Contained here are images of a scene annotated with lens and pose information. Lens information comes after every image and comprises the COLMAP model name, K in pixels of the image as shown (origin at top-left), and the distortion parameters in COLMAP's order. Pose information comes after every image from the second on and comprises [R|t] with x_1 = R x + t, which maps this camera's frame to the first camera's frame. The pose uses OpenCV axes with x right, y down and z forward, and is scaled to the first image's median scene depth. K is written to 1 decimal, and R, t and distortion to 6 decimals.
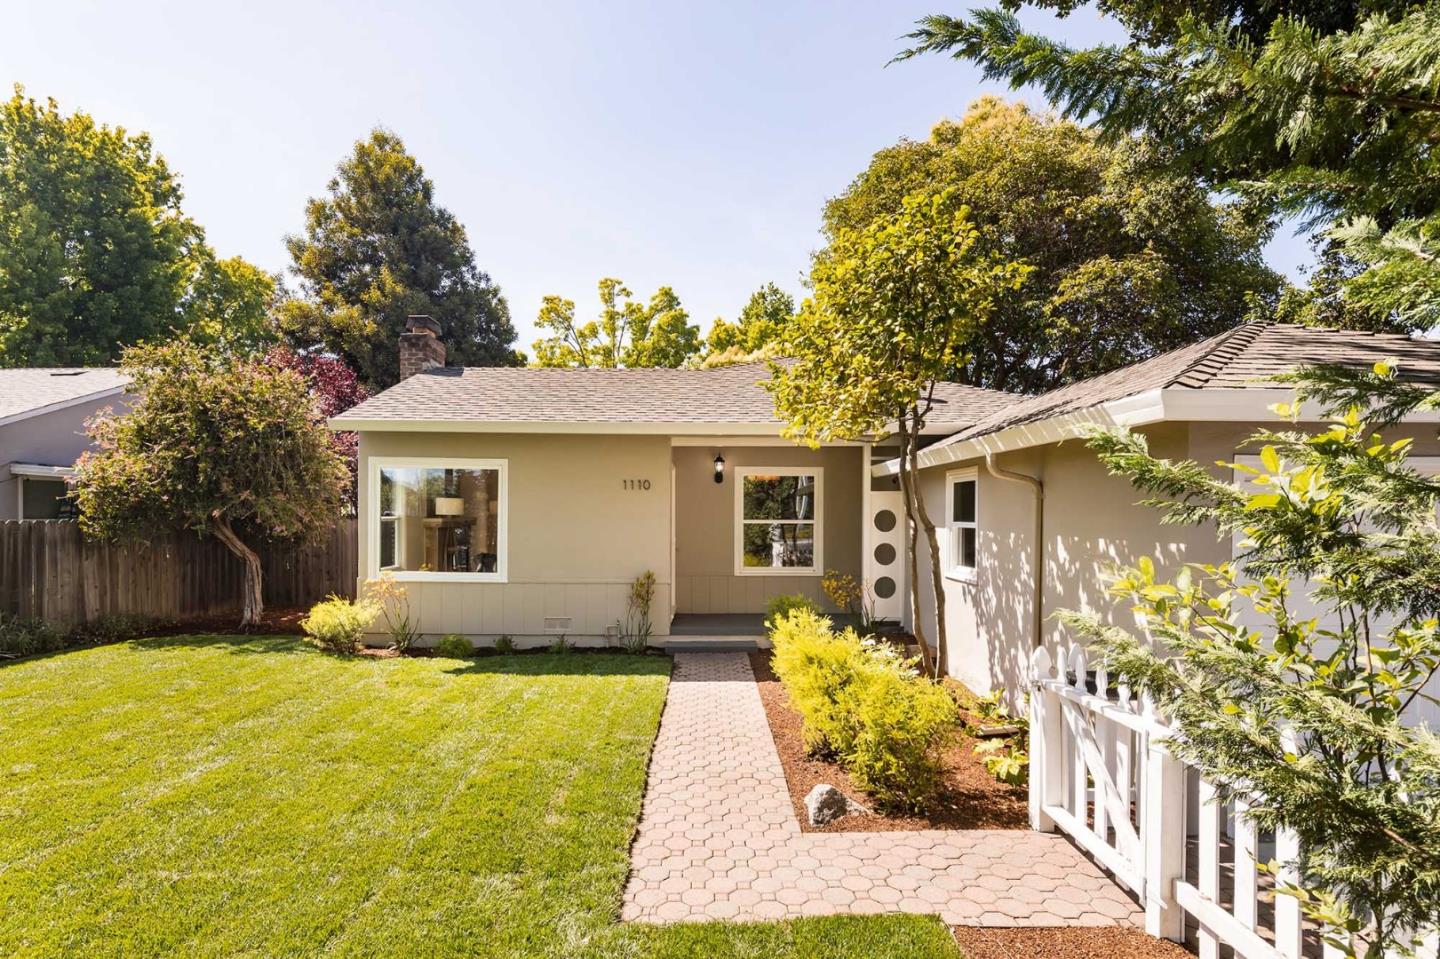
lens RADIAL K [[679.0, 0, 703.9], [0, 679.0, 515.2], [0, 0, 1]] dist [0.000415, 0.000186]
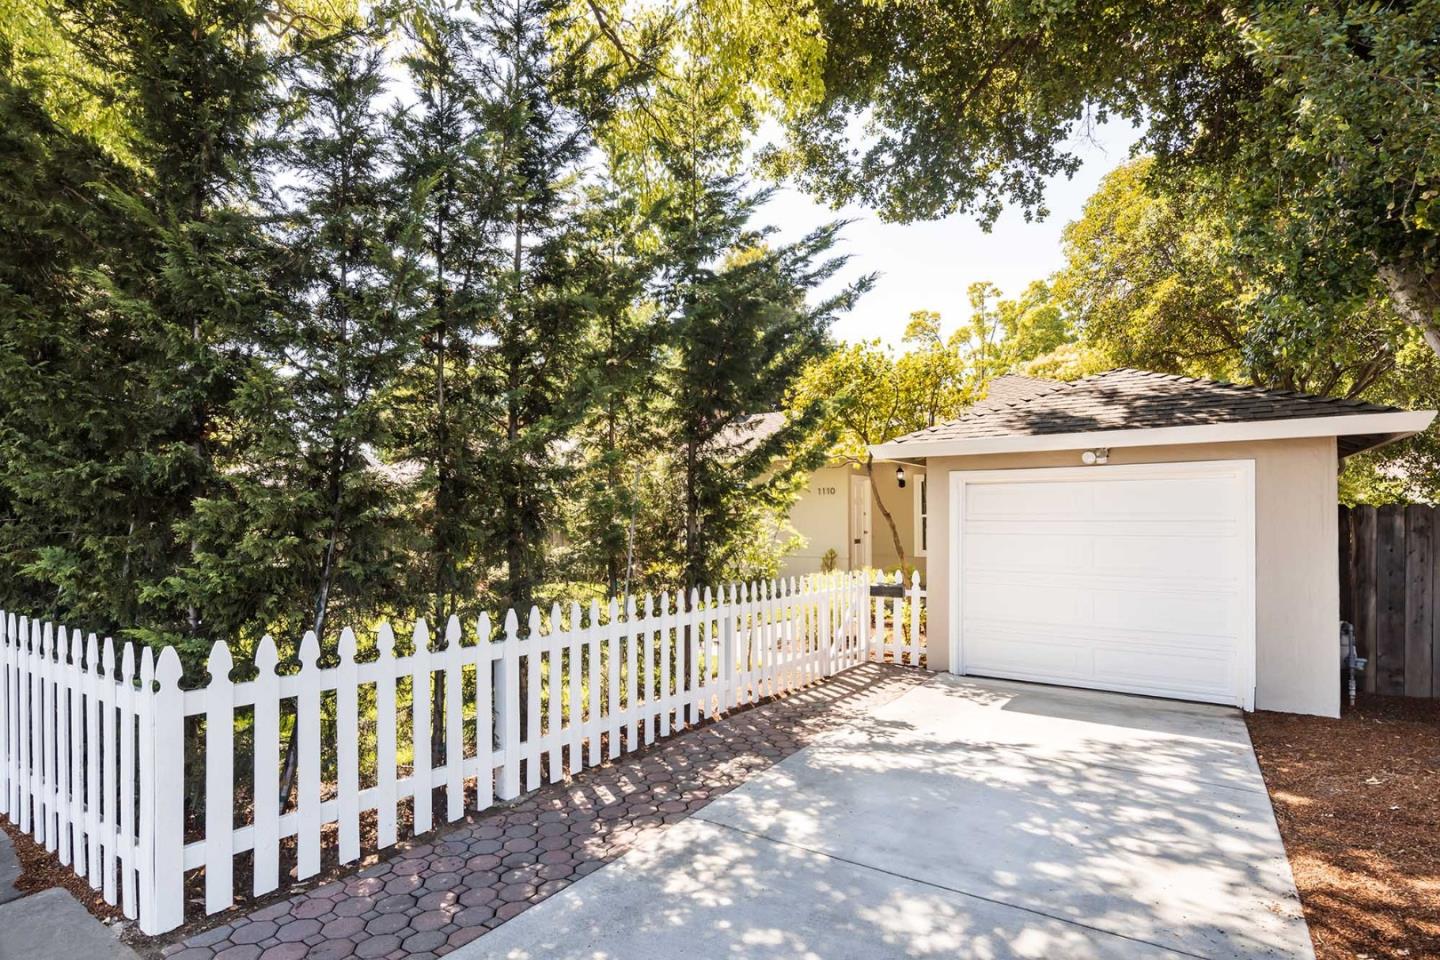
lens RADIAL K [[679.0, 0, 703.9], [0, 679.0, 515.7], [0, 0, 1]] dist [0.000415, 0.000186]
pose [[0.818831, -0.005982, -0.574004, 0.526776], [0.005723, 0.999981, -0.002259, 0.010990], [0.574007, -0.001435, 0.818849, -0.365291]]
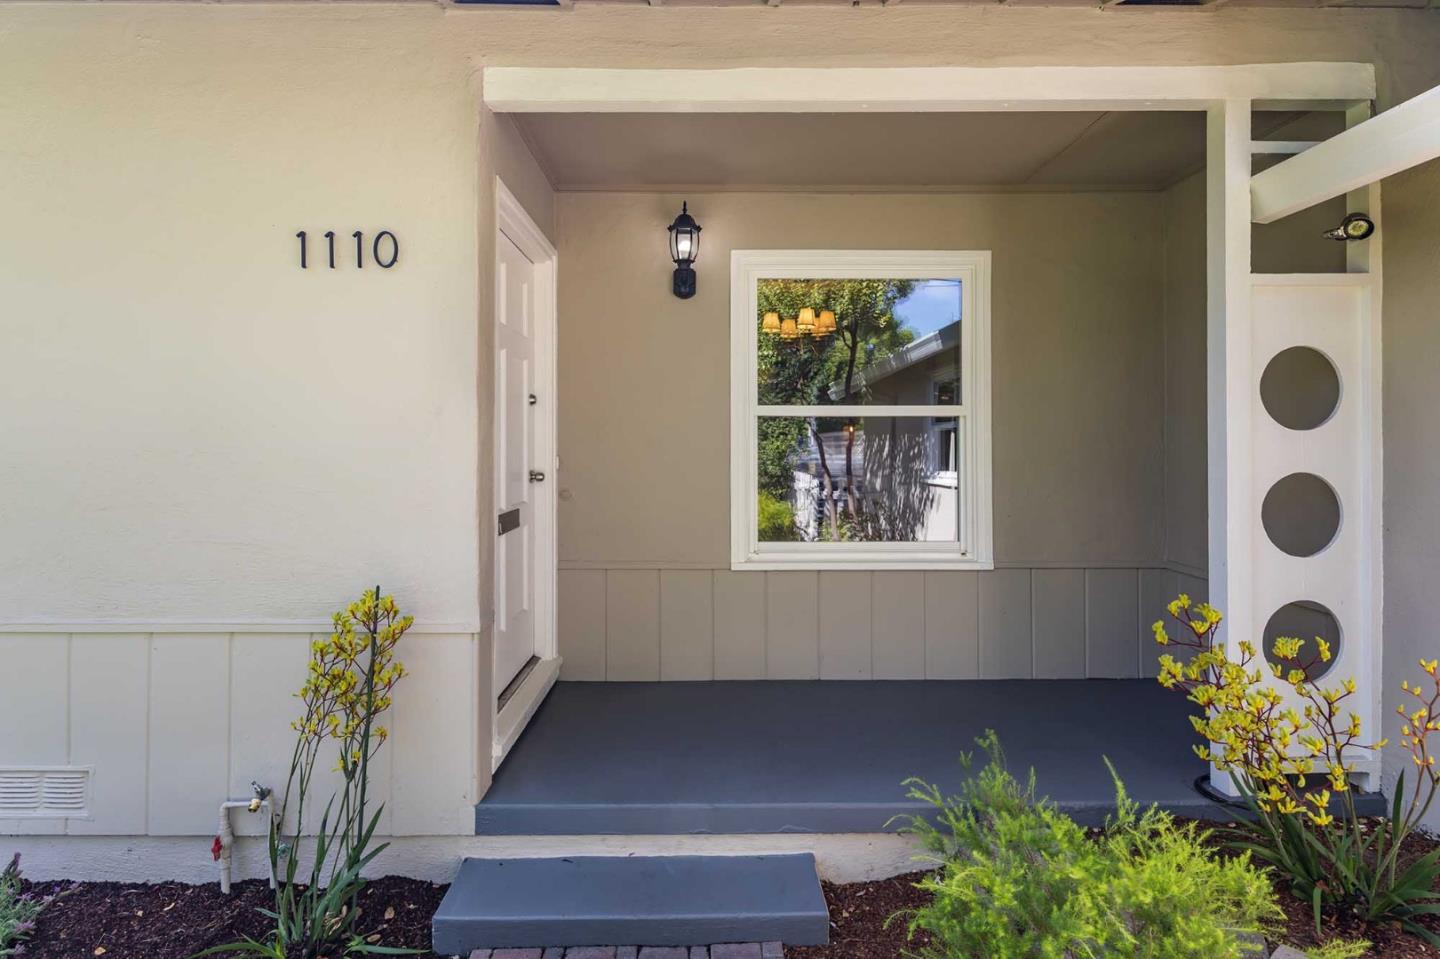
lens RADIAL K [[680.9, 0, 703.9], [0, 680.9, 426.2], [0, 0, 1]] dist [0.002840, -0.000419]
pose [[0.999984, -0.003856, -0.004137, 0.036903], [0.003777, 0.999812, -0.019021, 0.027275], [0.004210, 0.019005, 0.999811, 0.733677]]
